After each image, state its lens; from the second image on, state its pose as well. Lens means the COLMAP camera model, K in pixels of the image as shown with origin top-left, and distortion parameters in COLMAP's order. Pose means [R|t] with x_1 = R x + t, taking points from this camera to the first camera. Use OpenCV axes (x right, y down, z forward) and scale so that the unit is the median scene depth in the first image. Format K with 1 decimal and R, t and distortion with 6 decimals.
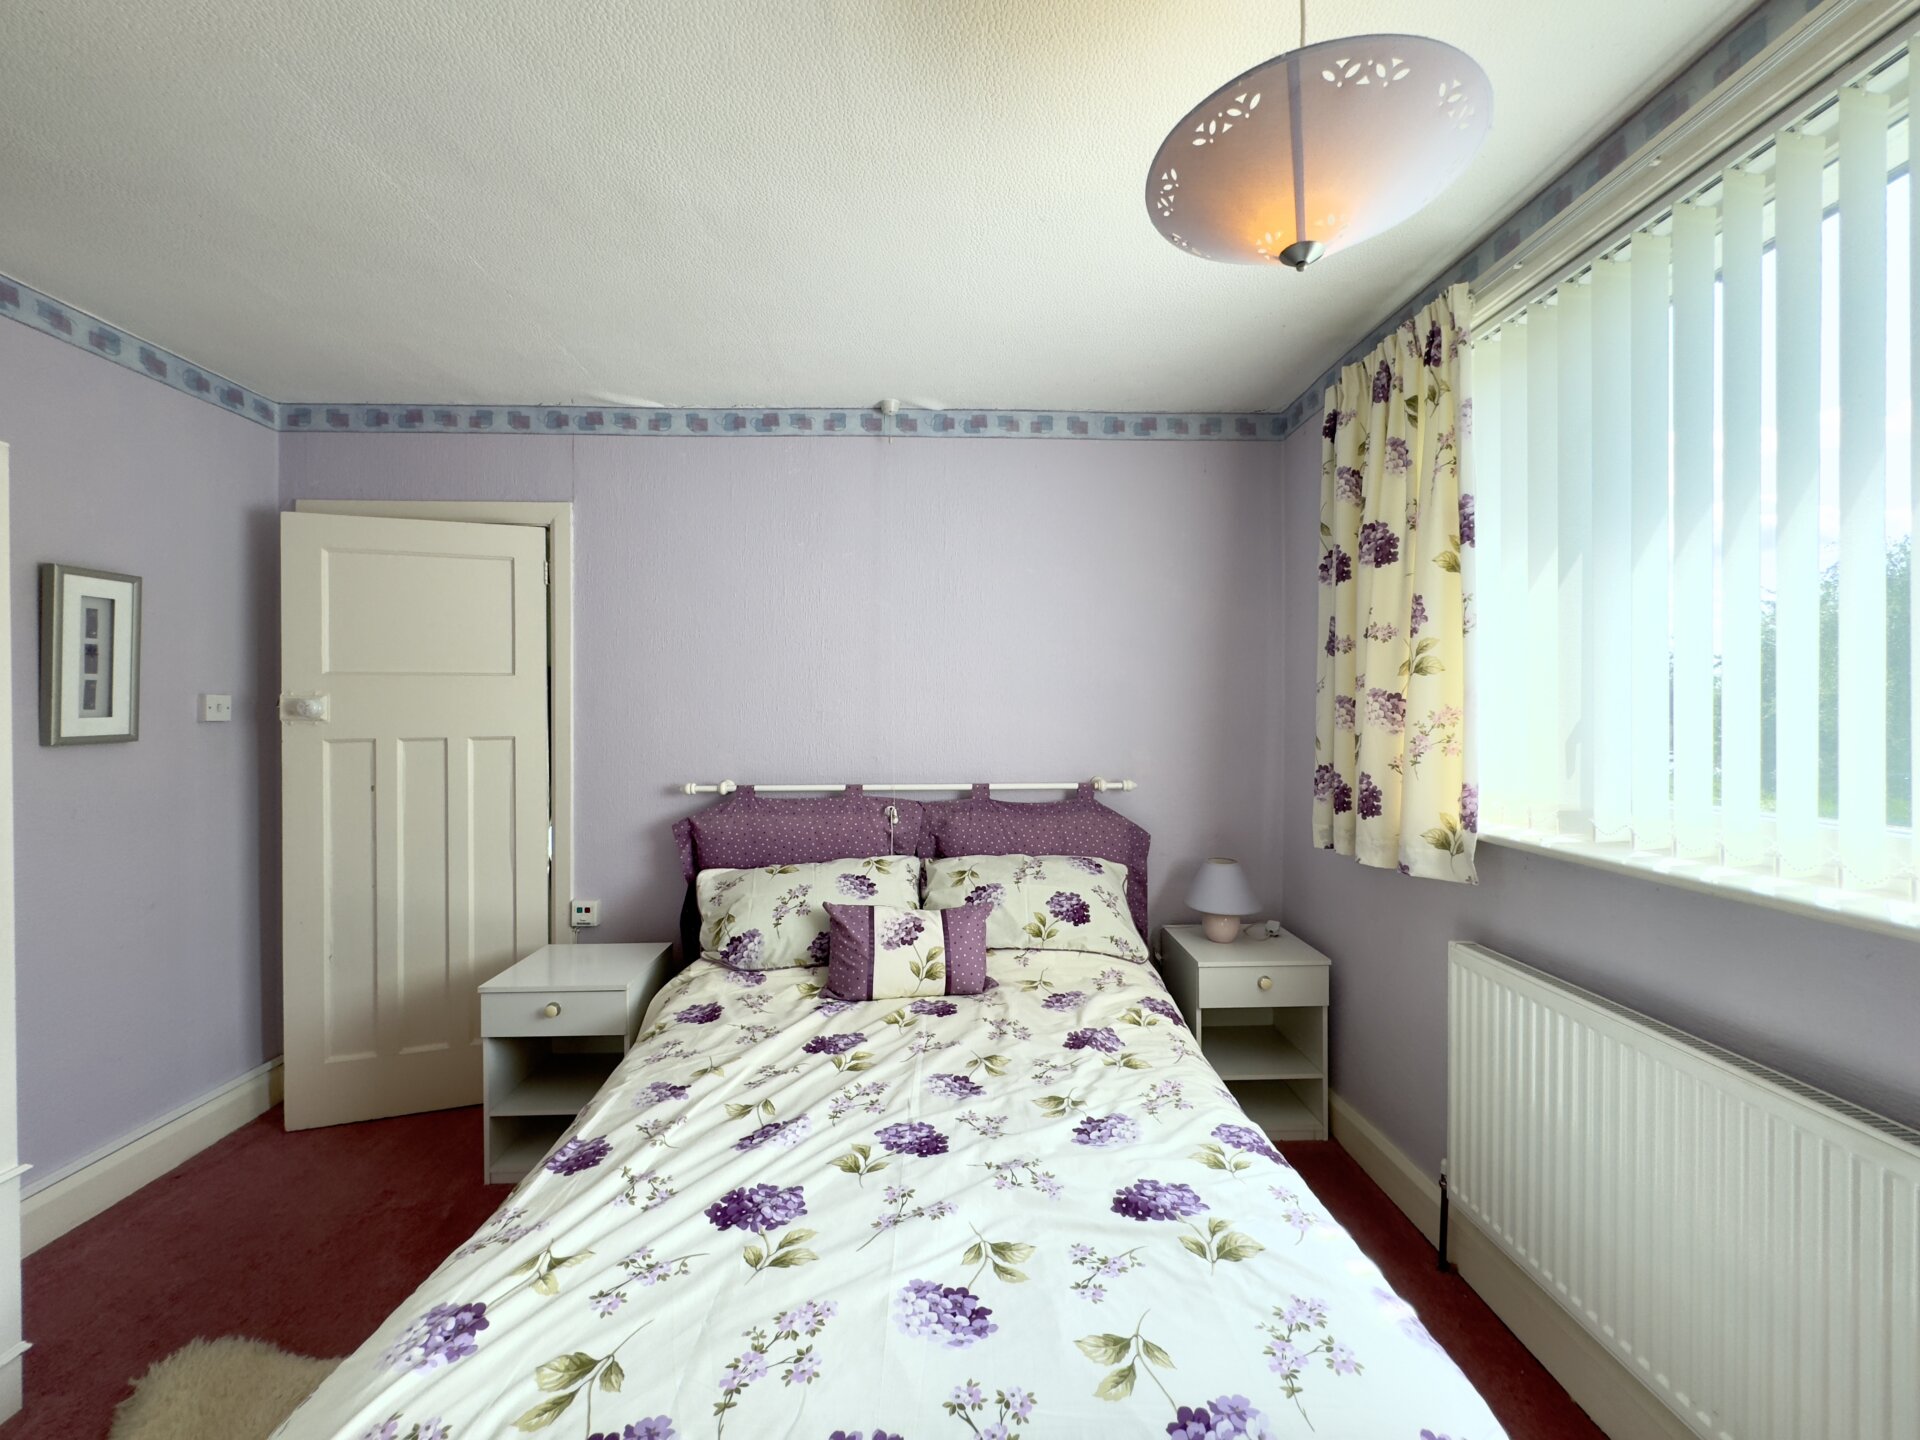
lens RADIAL K [[764.8, 0, 958.5], [0, 764.8, 723.7], [0, 0, 1]] dist [-0.005561, 0.000235]
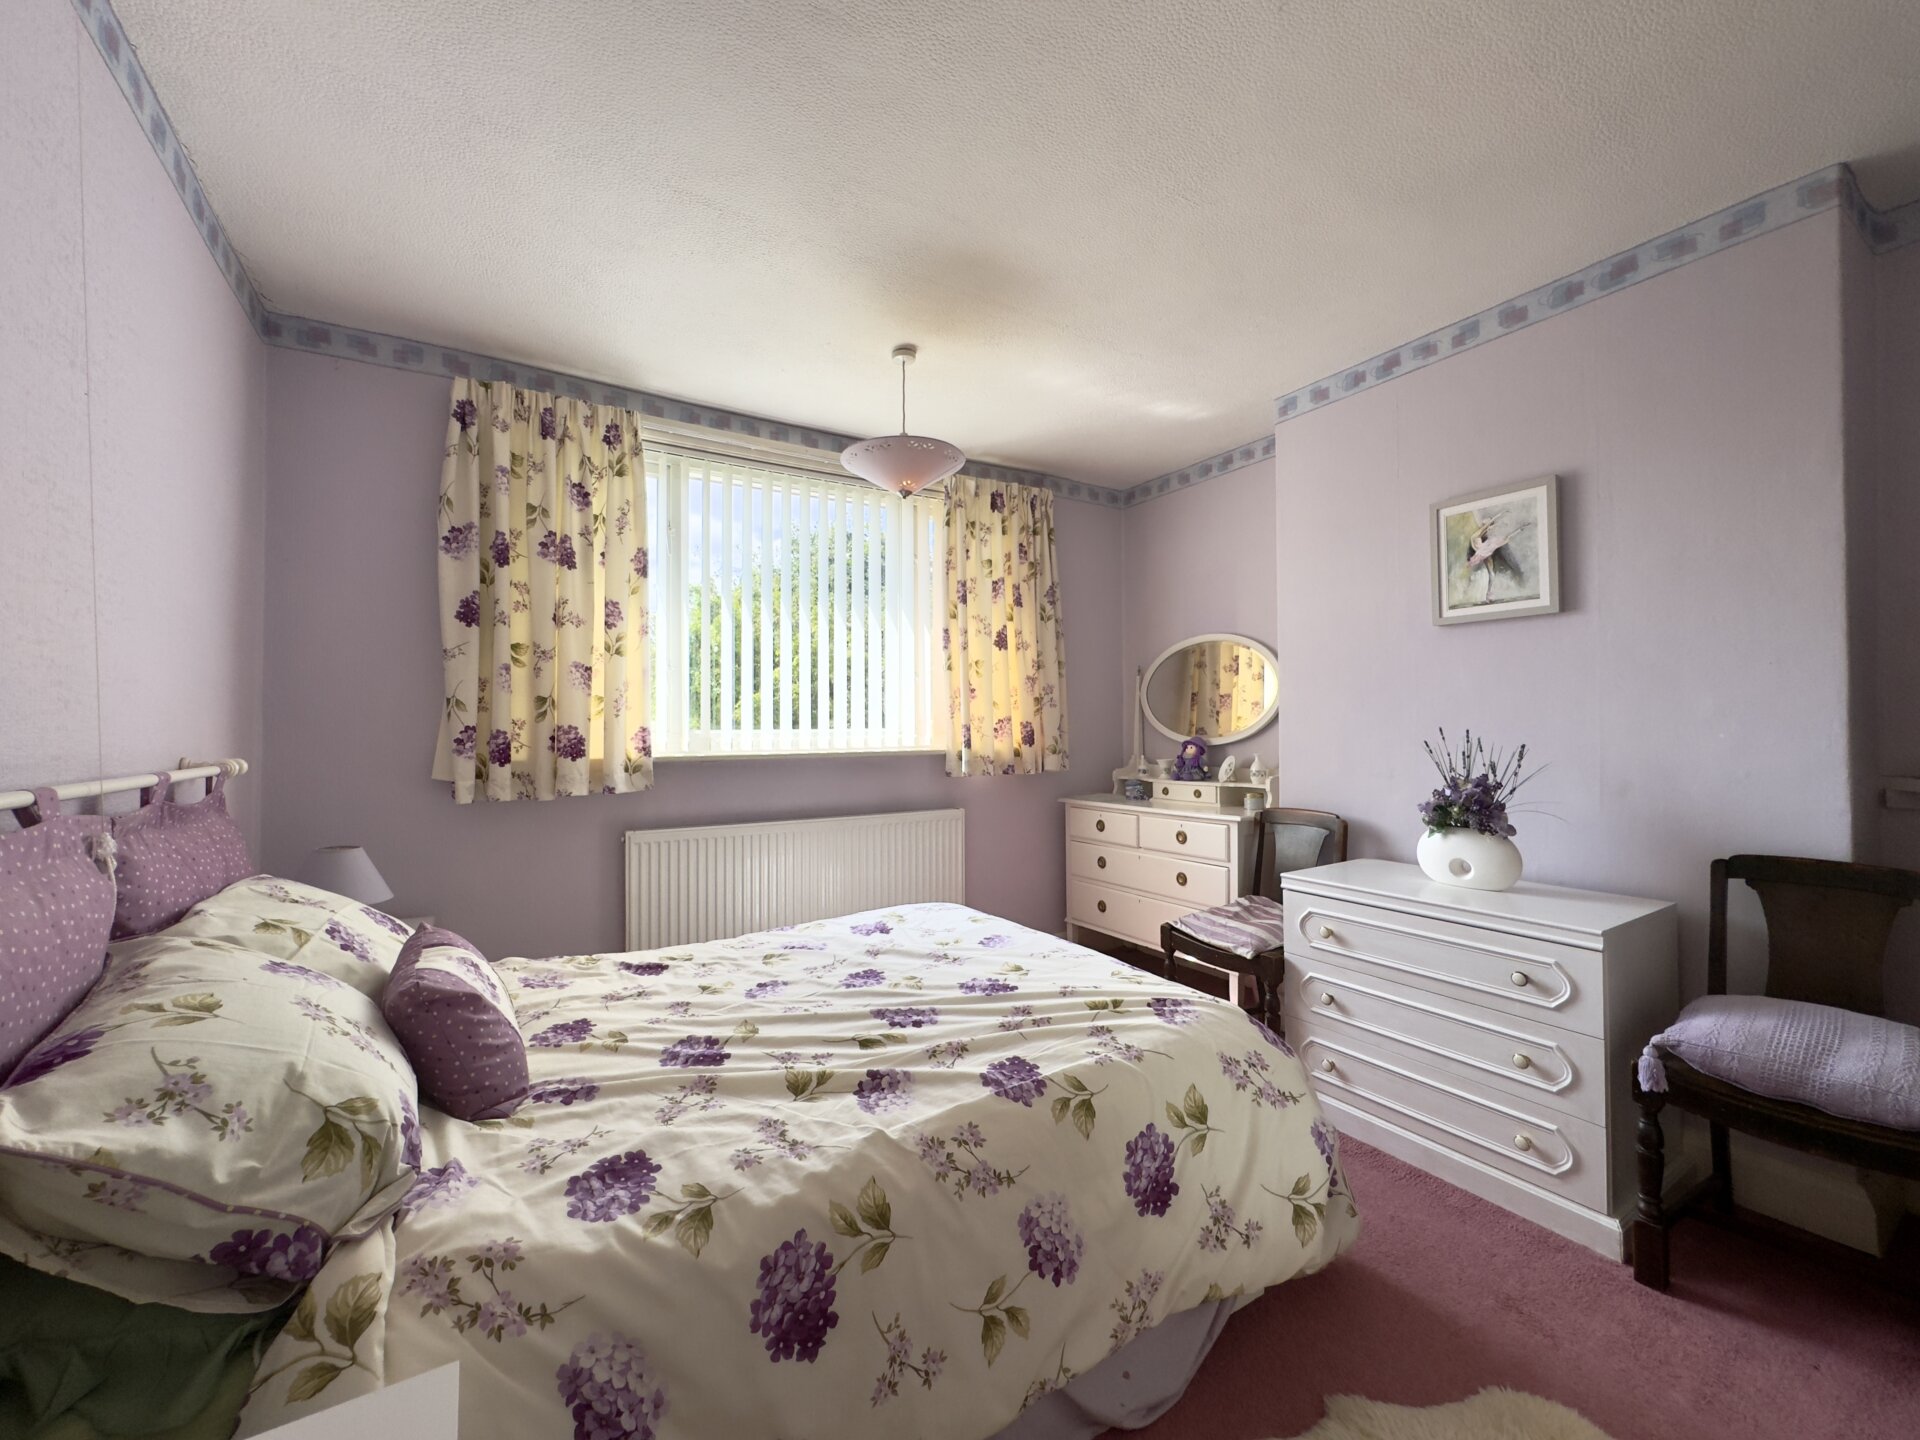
lens RADIAL K [[764.8, 0, 958.5], [0, 764.8, 723.7], [0, 0, 1]] dist [-0.005561, 0.000235]
pose [[-0.502023, 0.009236, 0.864805, -0.986413], [0.011449, 0.999926, -0.004033, 0.079110], [-0.864778, 0.007876, -0.502092, 1.155400]]
